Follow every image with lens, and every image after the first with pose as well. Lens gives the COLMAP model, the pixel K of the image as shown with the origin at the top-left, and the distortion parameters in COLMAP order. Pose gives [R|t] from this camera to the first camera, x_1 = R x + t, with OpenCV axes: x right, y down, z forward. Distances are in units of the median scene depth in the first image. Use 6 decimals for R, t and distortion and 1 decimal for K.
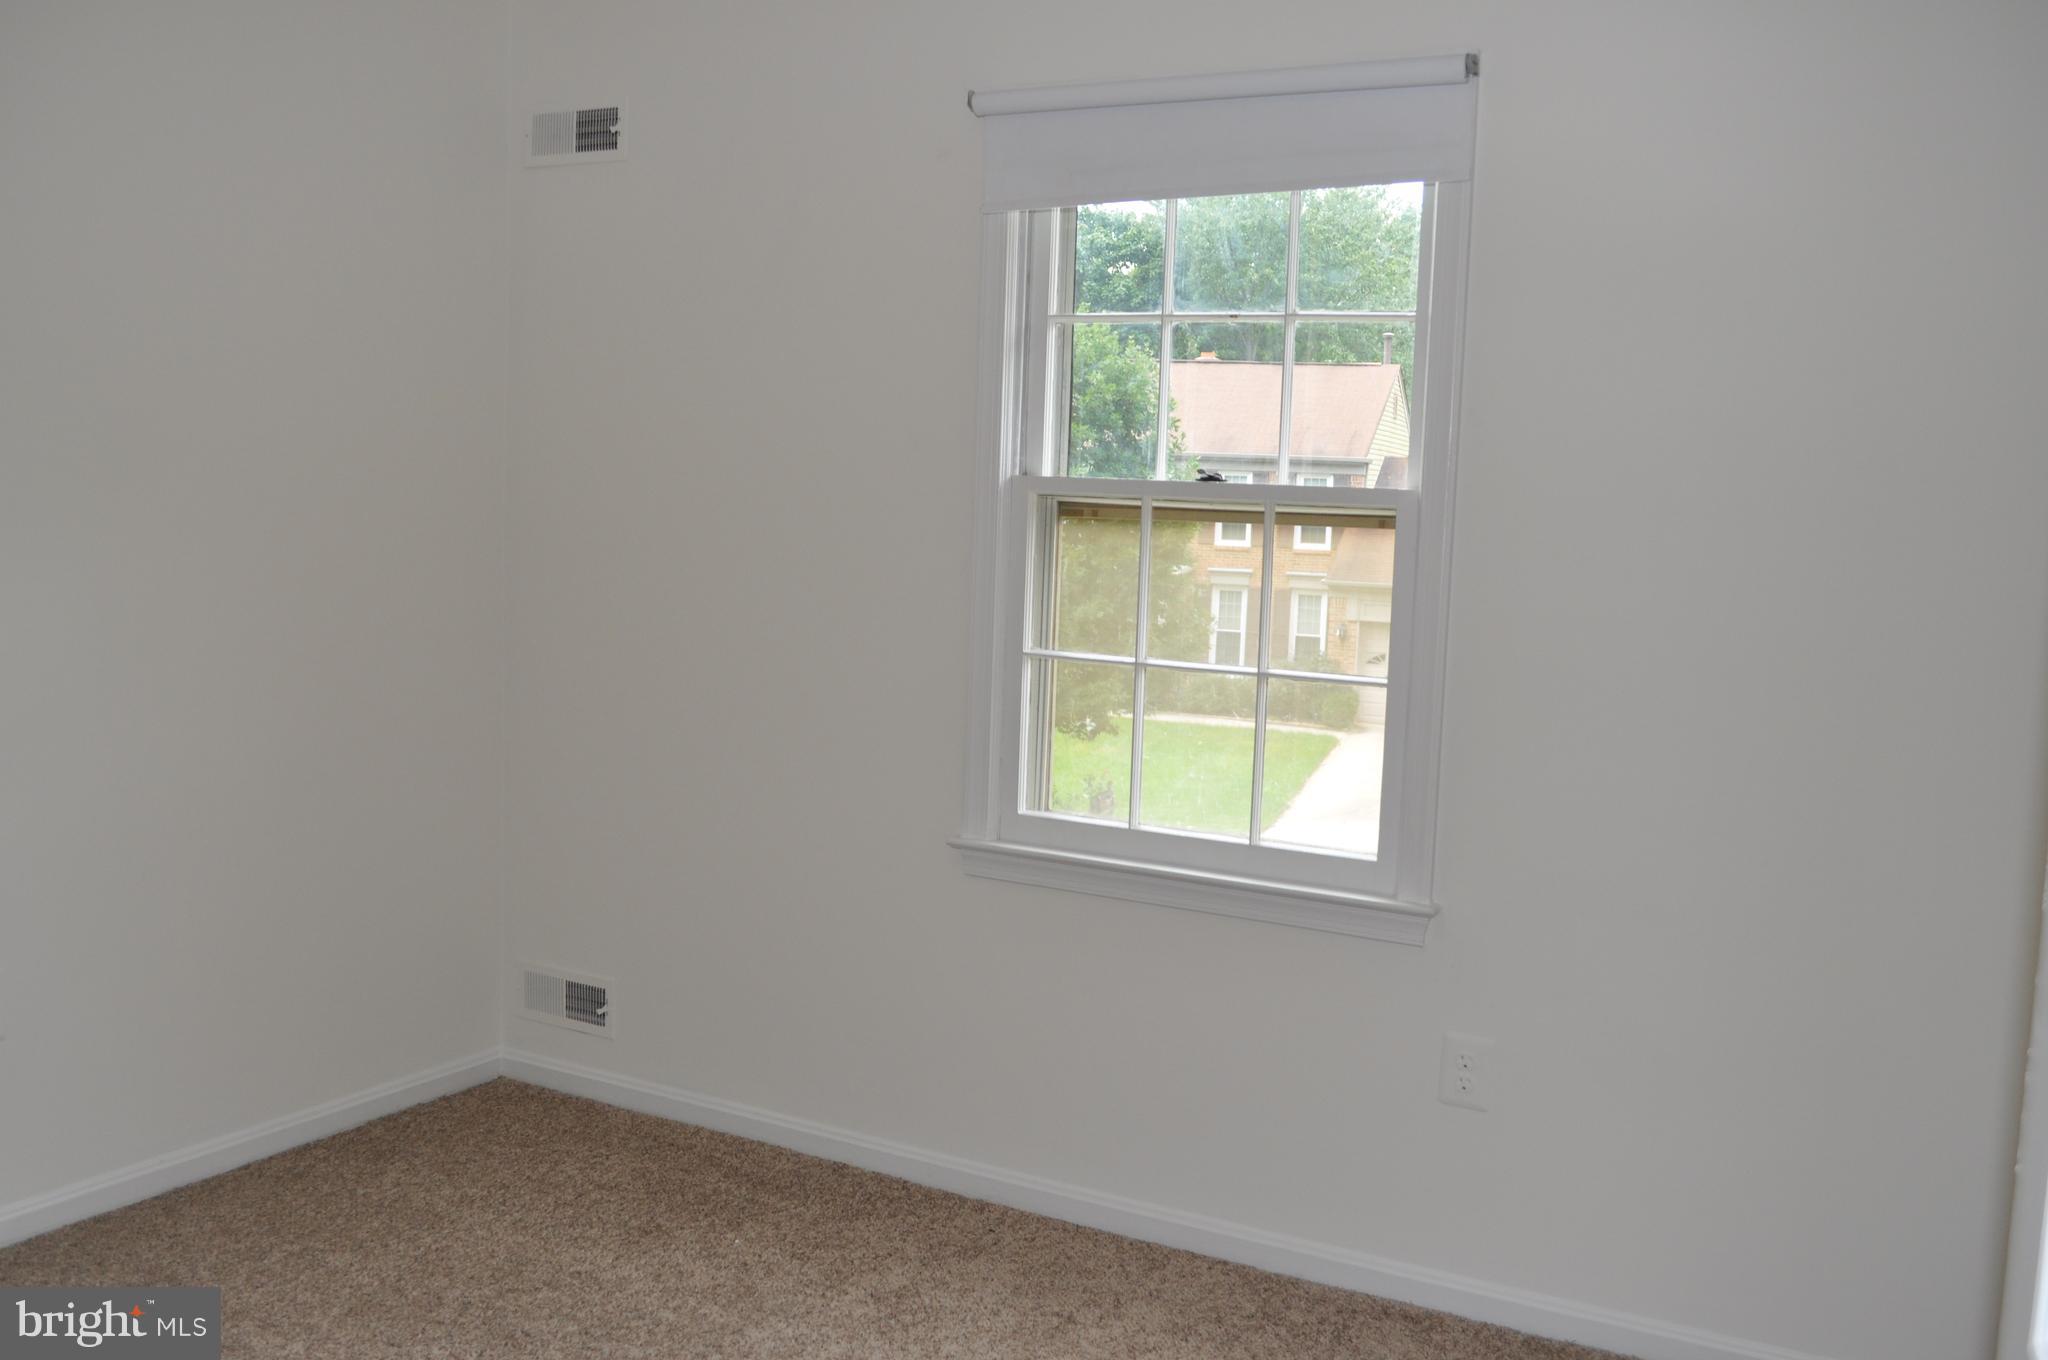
lens RADIAL K [[1858.9, 0, 1024.3], [0, 1858.9, 635.5], [0, 0, 1]] dist [-0.017799, -0.003255]
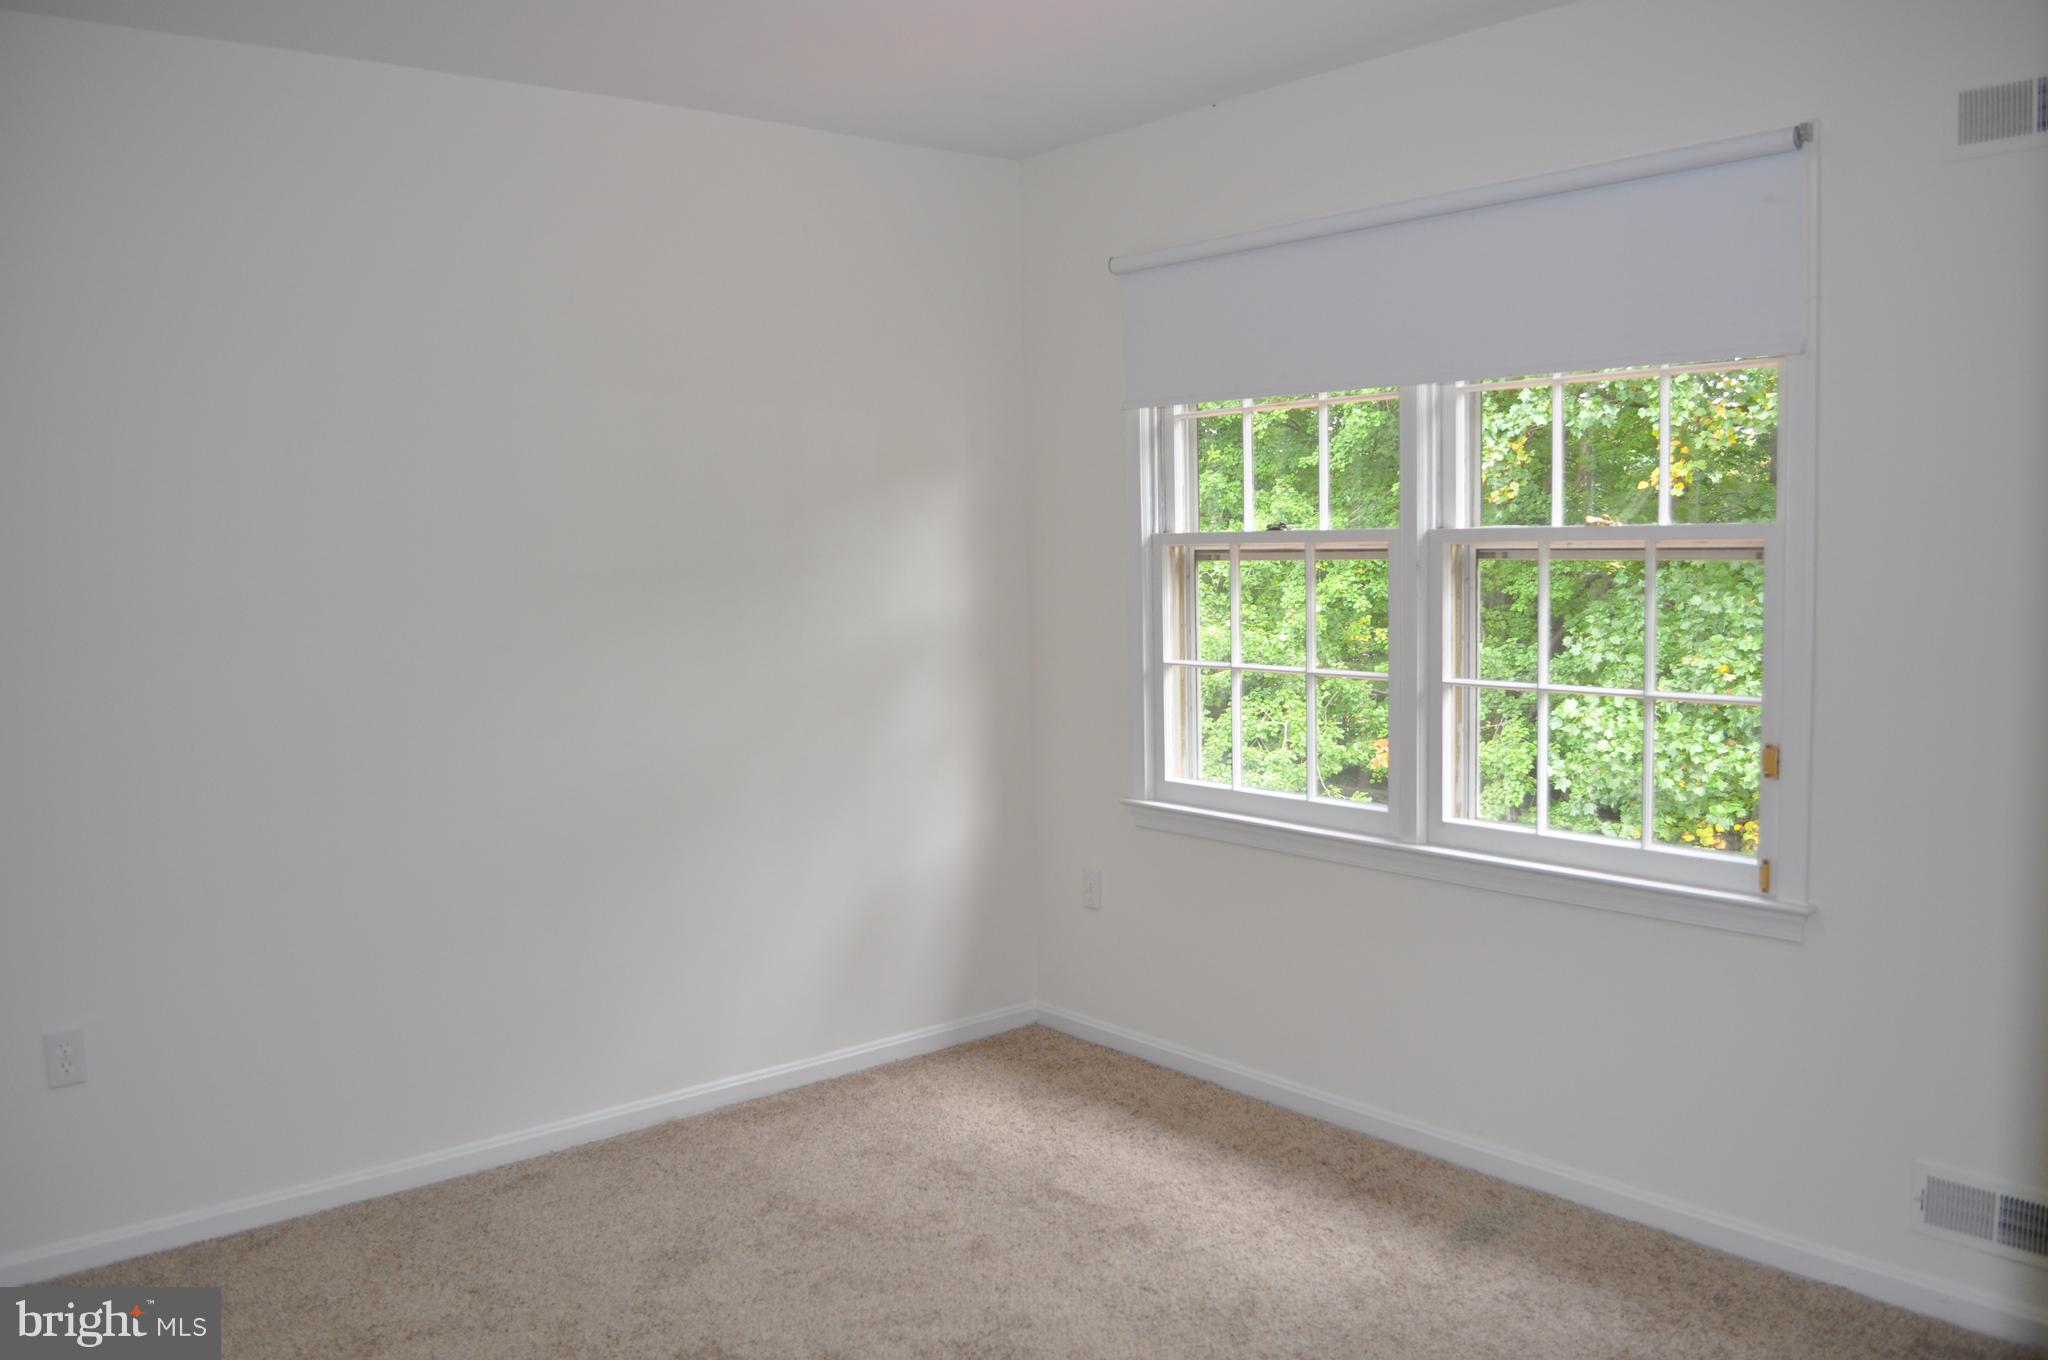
lens RADIAL K [[1661.9, 0, 1024.0], [0, 1661.9, 680.0], [0, 0, 1]] dist [0.002852, 0.000903]
pose [[0.933860, -0.017473, -0.357211, 0.126765], [0.016055, 0.999847, -0.006934, 0.011035], [0.357277, 0.000741, 0.933998, -0.066754]]
